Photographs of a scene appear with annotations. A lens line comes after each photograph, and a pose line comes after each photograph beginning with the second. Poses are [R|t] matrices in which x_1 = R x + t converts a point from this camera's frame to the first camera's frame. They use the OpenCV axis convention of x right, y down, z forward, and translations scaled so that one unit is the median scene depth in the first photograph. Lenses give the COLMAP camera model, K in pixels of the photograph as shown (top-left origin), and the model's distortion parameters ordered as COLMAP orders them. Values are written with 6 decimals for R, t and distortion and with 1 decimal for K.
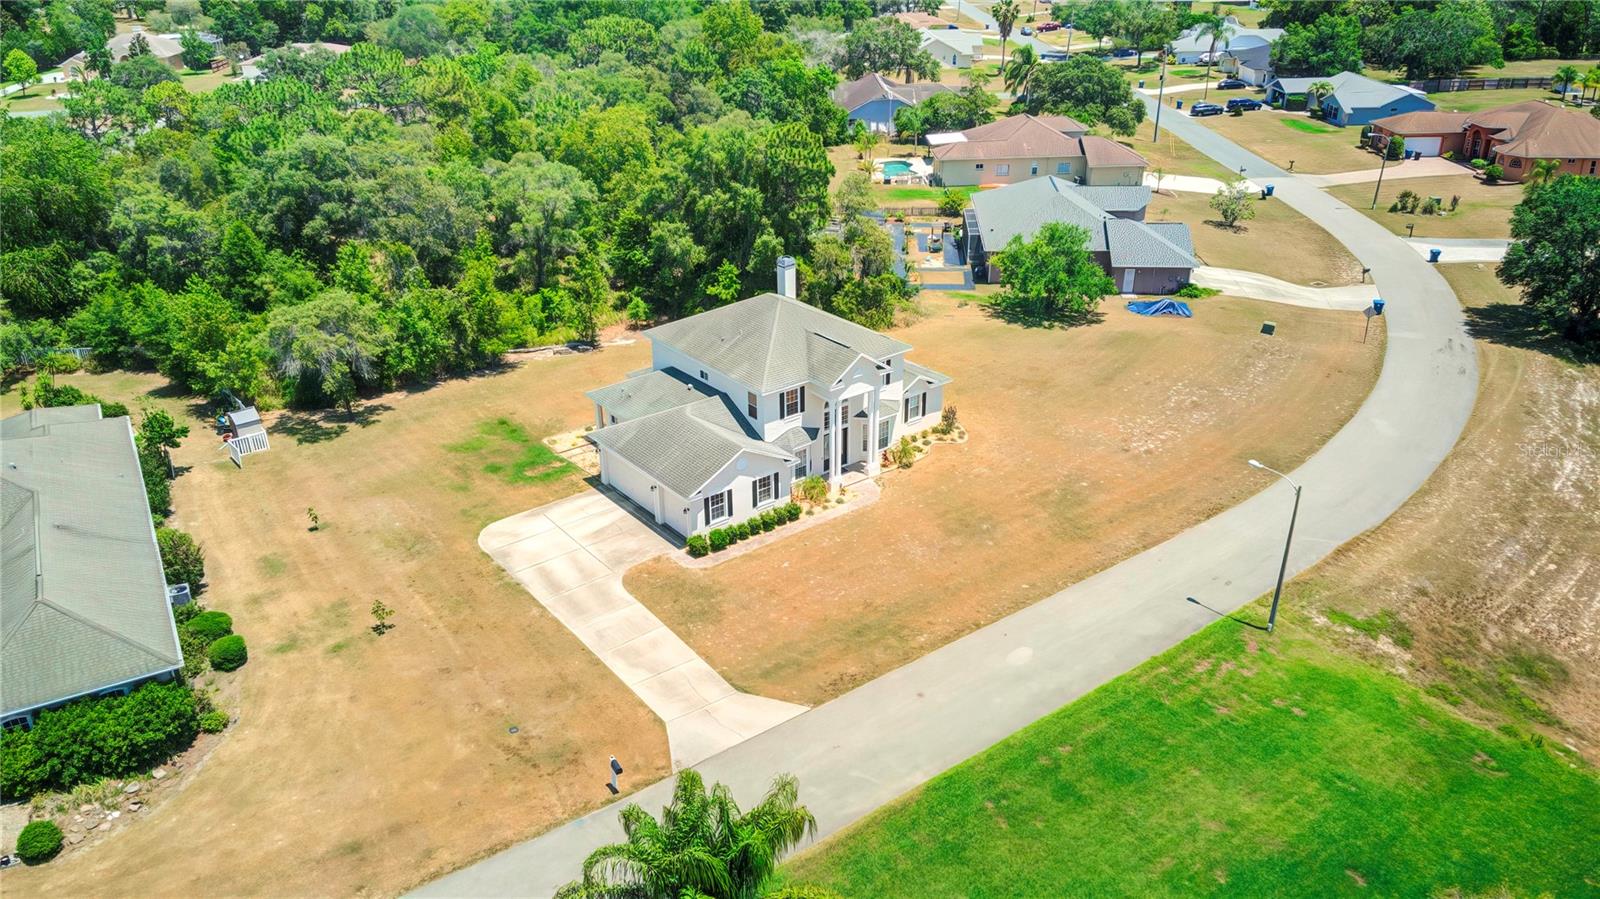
lens RADIAL K [[1162.9, 0, 793.6], [0, 1162.9, 454.7], [0, 0, 1]] dist [0.124331, -0.197130]
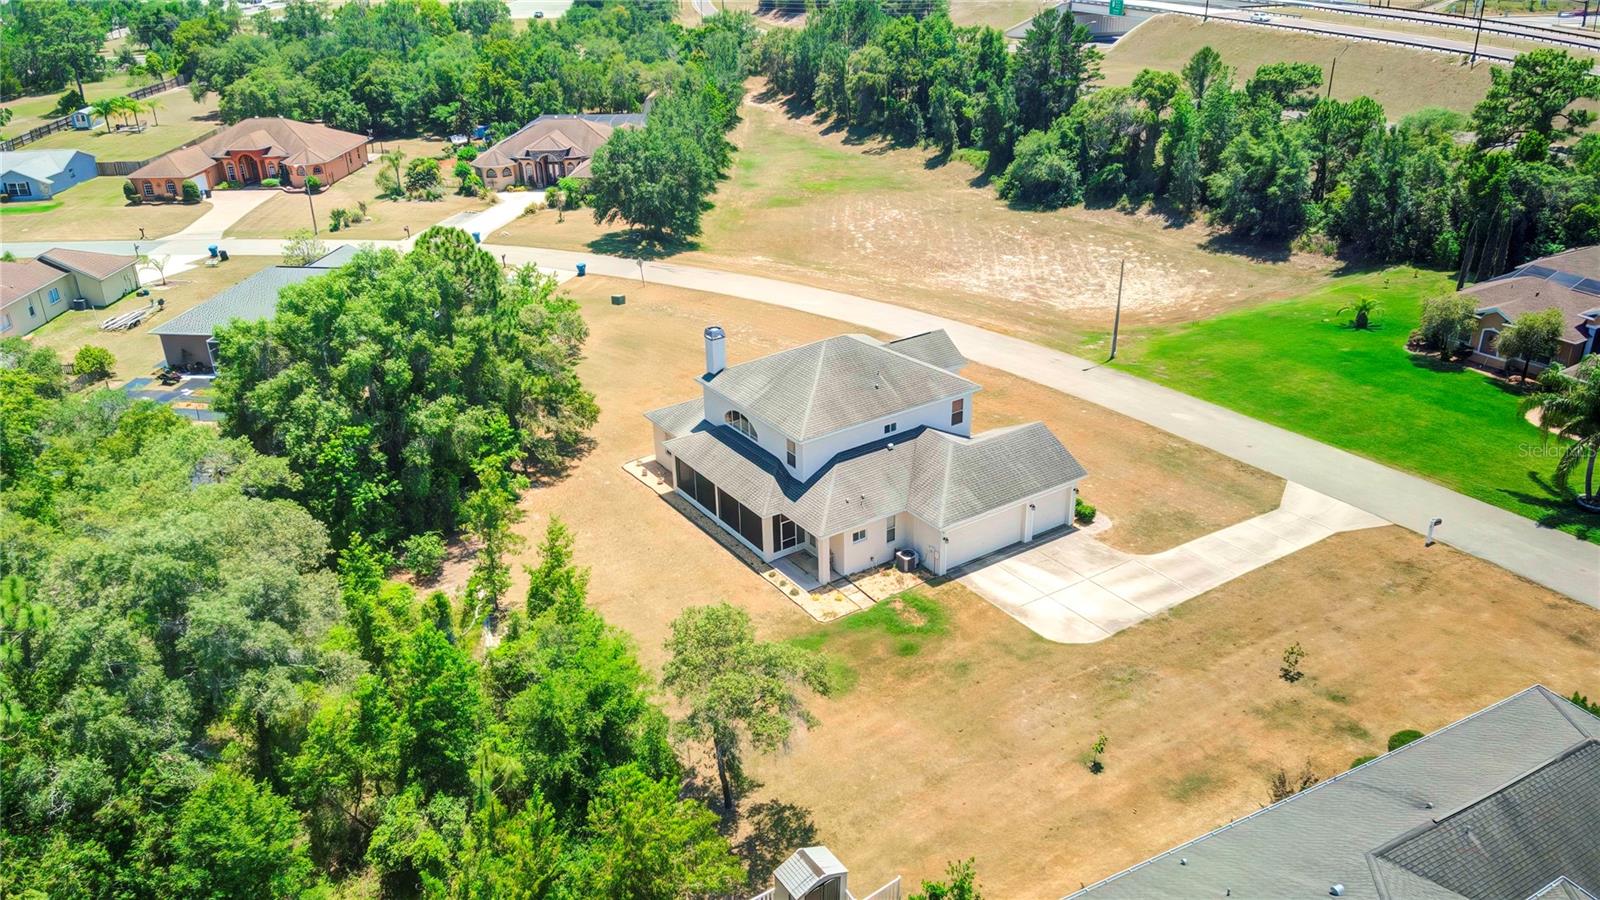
lens RADIAL K [[1162.9, 0, 793.6], [0, 1162.9, 455.2], [0, 0, 1]] dist [0.124331, -0.197130]
pose [[0.067999, -0.420095, 0.904929, -0.962605], [0.455513, 0.820045, 0.346461, -0.420816], [-0.887628, 0.388648, 0.247121, 0.872809]]
